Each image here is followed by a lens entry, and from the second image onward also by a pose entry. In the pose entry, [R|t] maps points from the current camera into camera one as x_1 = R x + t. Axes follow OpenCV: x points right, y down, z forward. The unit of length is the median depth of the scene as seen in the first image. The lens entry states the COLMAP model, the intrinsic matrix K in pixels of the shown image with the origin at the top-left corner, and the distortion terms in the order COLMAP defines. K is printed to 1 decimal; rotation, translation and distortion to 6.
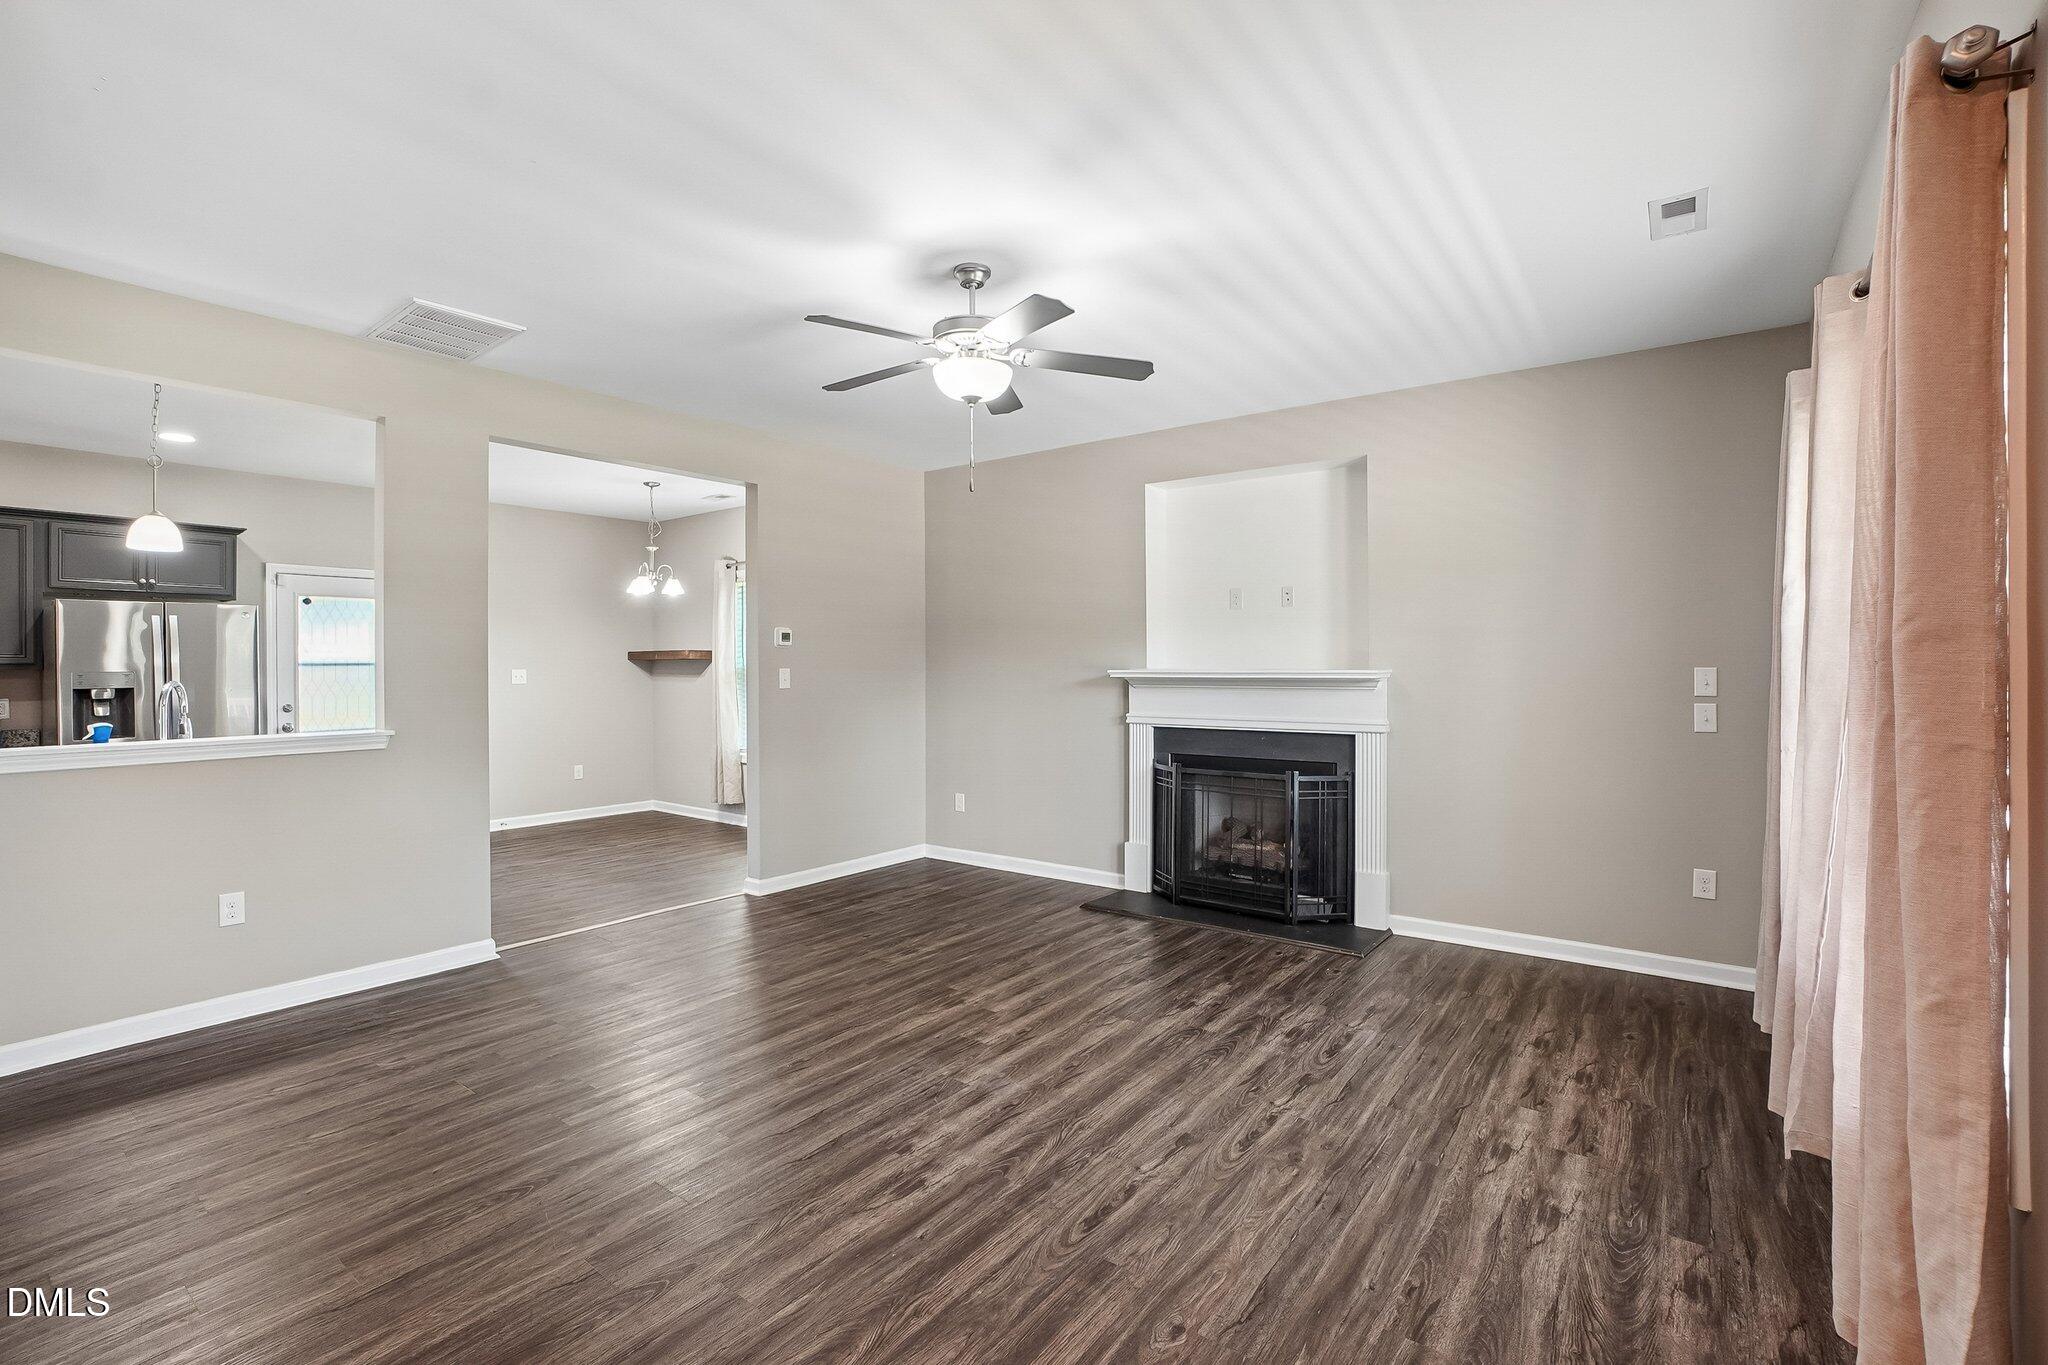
lens RADIAL K [[927.0, 0, 1032.6], [0, 927.0, 688.3], [0, 0, 1]] dist [-0.038248, 0.008496]
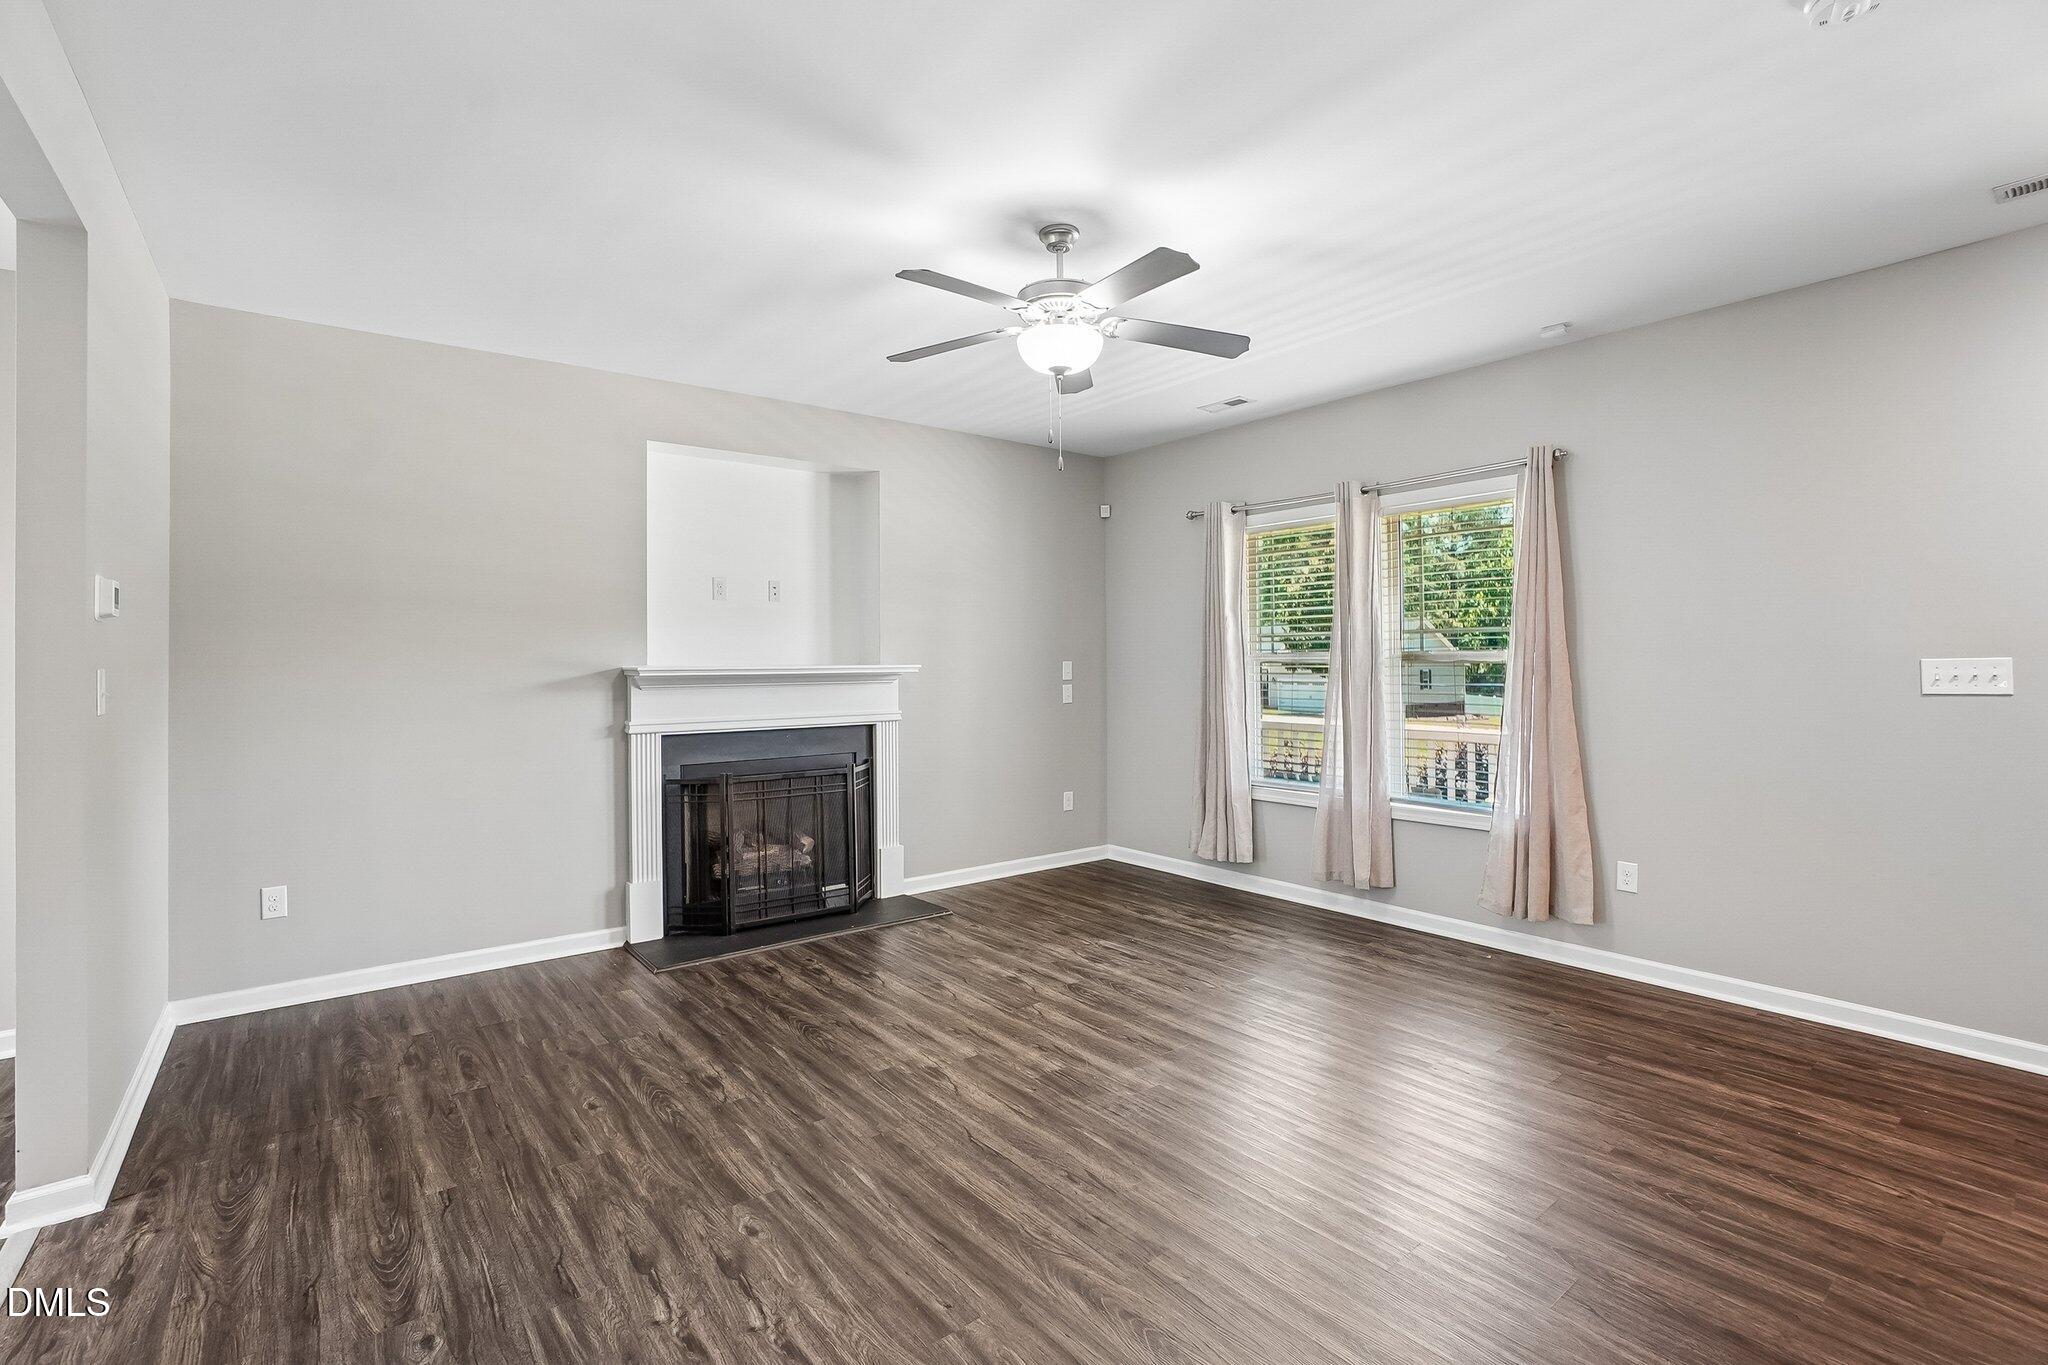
lens RADIAL K [[908.3, 0, 1024.3], [0, 908.3, 663.0], [0, 0, 1]] dist [-0.035514, 0.000819]
pose [[0.261854, 0.001382, 0.965107, -0.779067], [0.027746, 0.999575, -0.008959, -0.008760], [-0.964709, 0.029124, 0.261704, 0.663238]]
